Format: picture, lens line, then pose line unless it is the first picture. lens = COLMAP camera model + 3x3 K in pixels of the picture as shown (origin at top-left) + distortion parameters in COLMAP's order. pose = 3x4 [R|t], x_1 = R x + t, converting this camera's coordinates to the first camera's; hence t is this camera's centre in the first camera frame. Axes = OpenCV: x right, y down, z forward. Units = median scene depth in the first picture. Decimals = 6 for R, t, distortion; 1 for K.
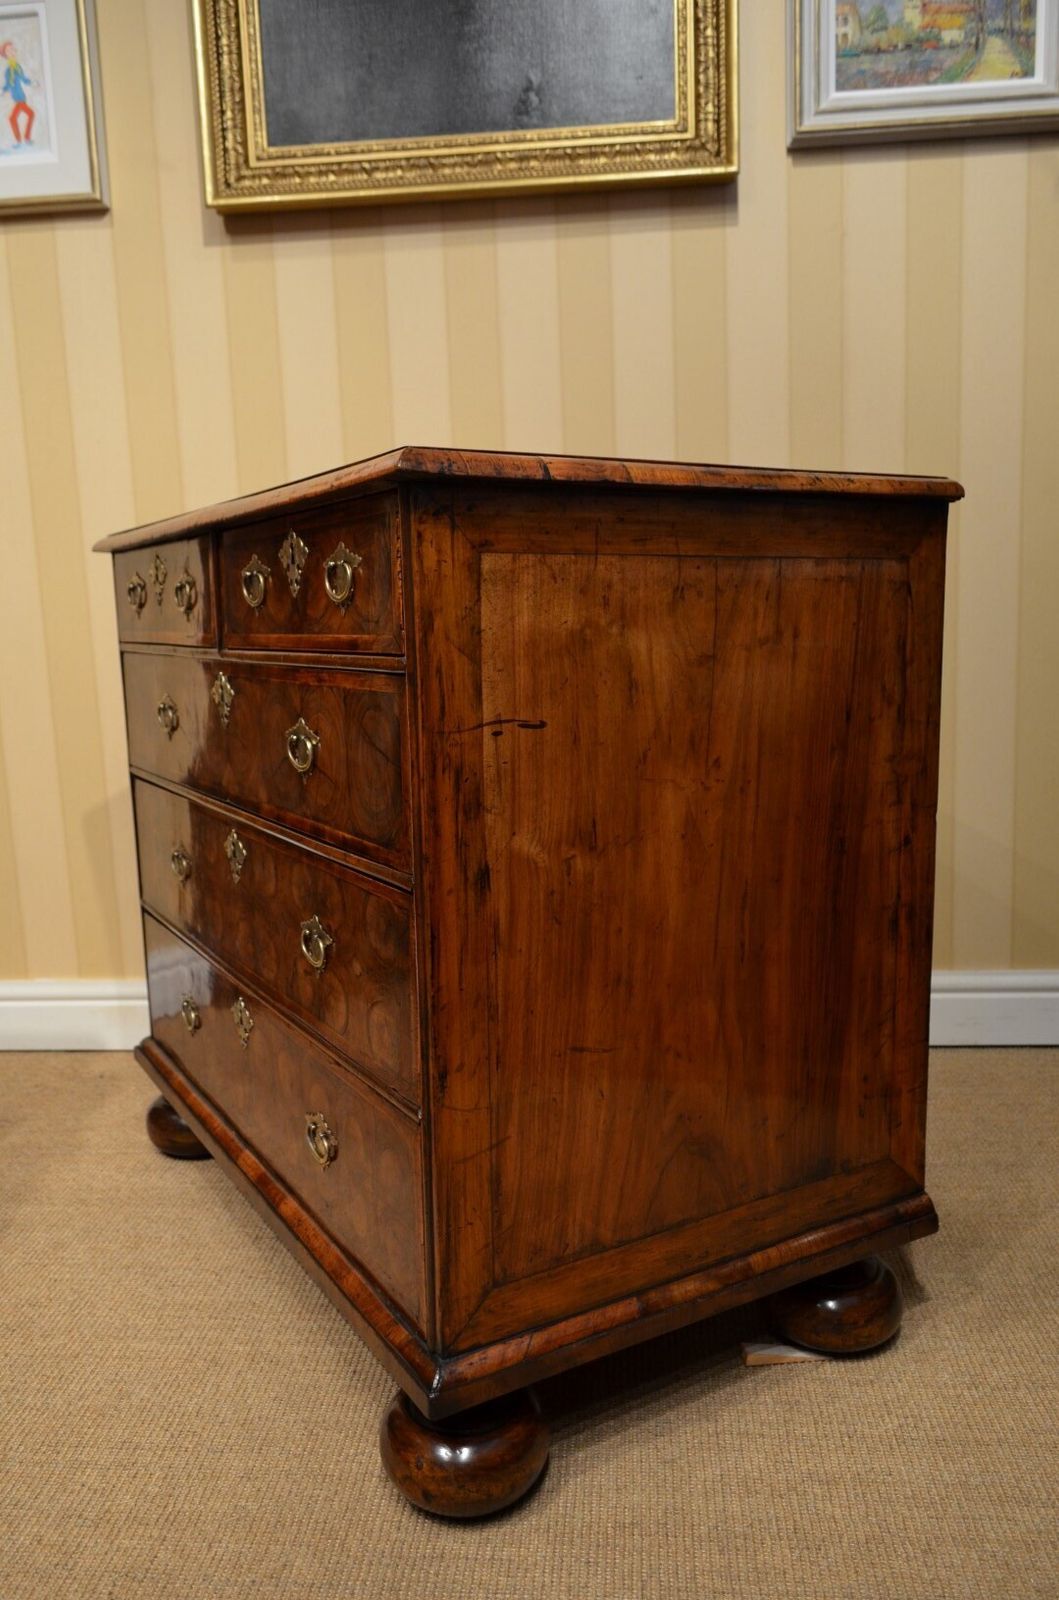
lens RADIAL K [[1229.6, 0, 531.8], [0, 1229.6, 814.6], [0, 0, 1]] dist [-0.008330, 0.000217]
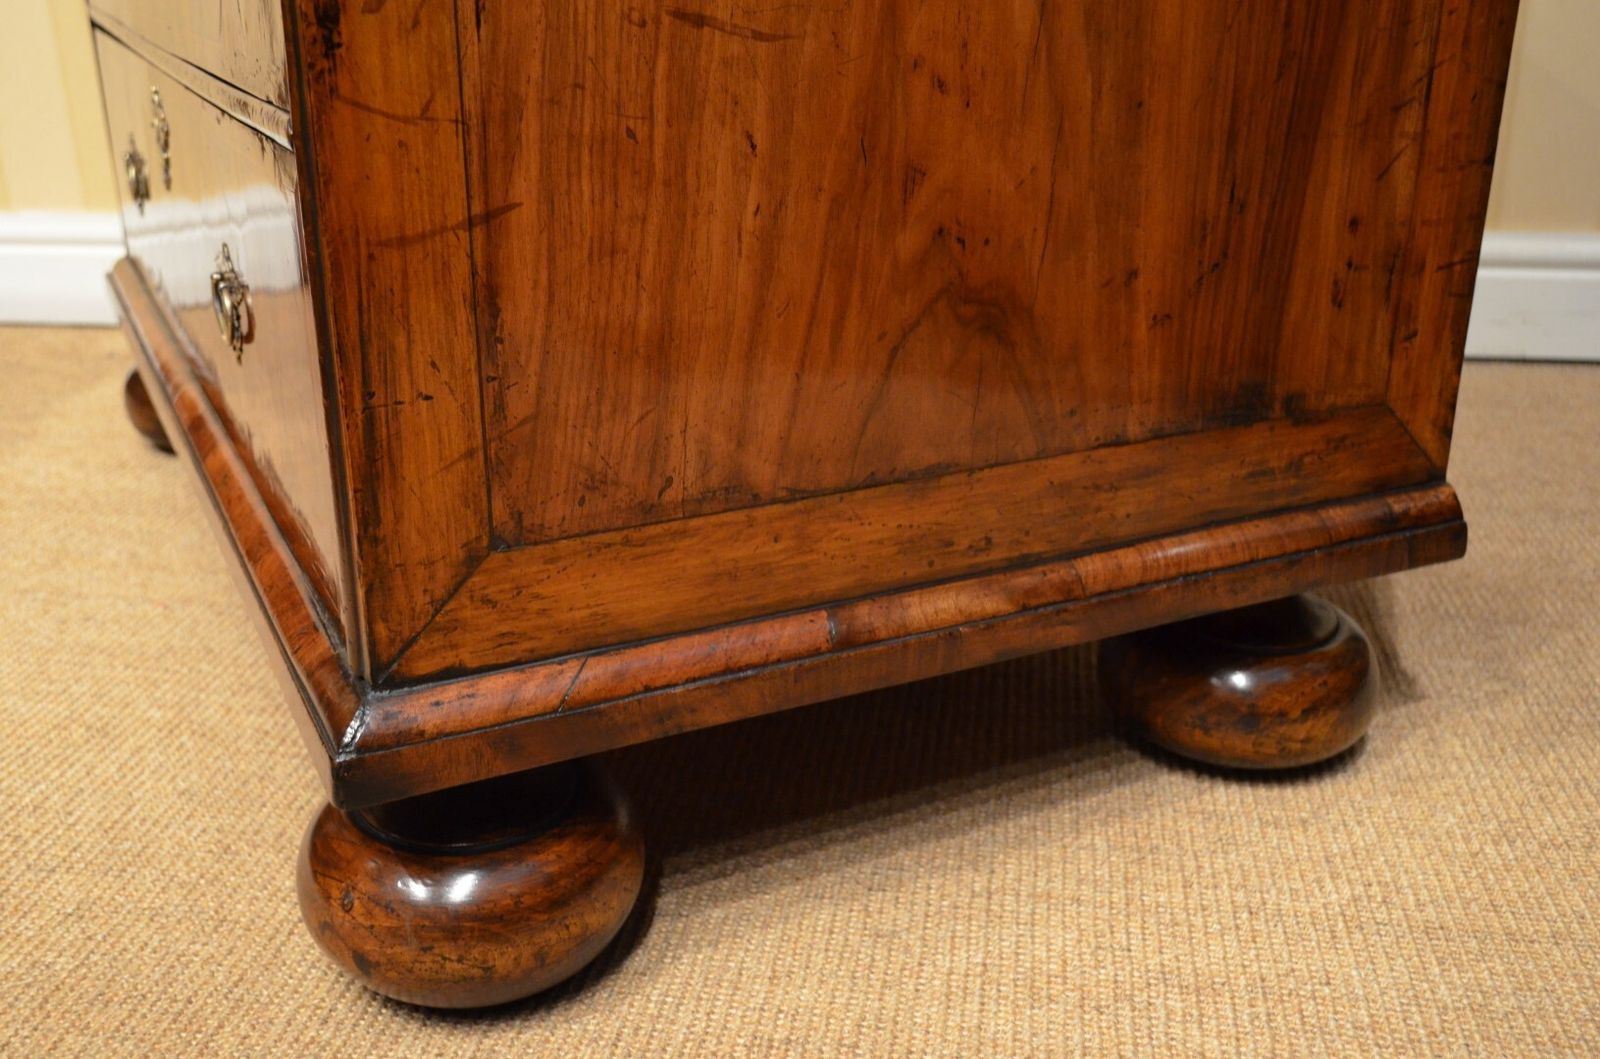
lens RADIAL K [[1601.5, 0, 800.0], [0, 1601.5, 529.5], [0, 0, 1]] dist [-0.014285, -0.008501]
pose [[0.997706, 0.045331, -0.050278, 0.103392], [-0.033606, 0.976377, 0.213446, 0.227078], [0.058766, -0.211267, 0.975660, 0.394196]]
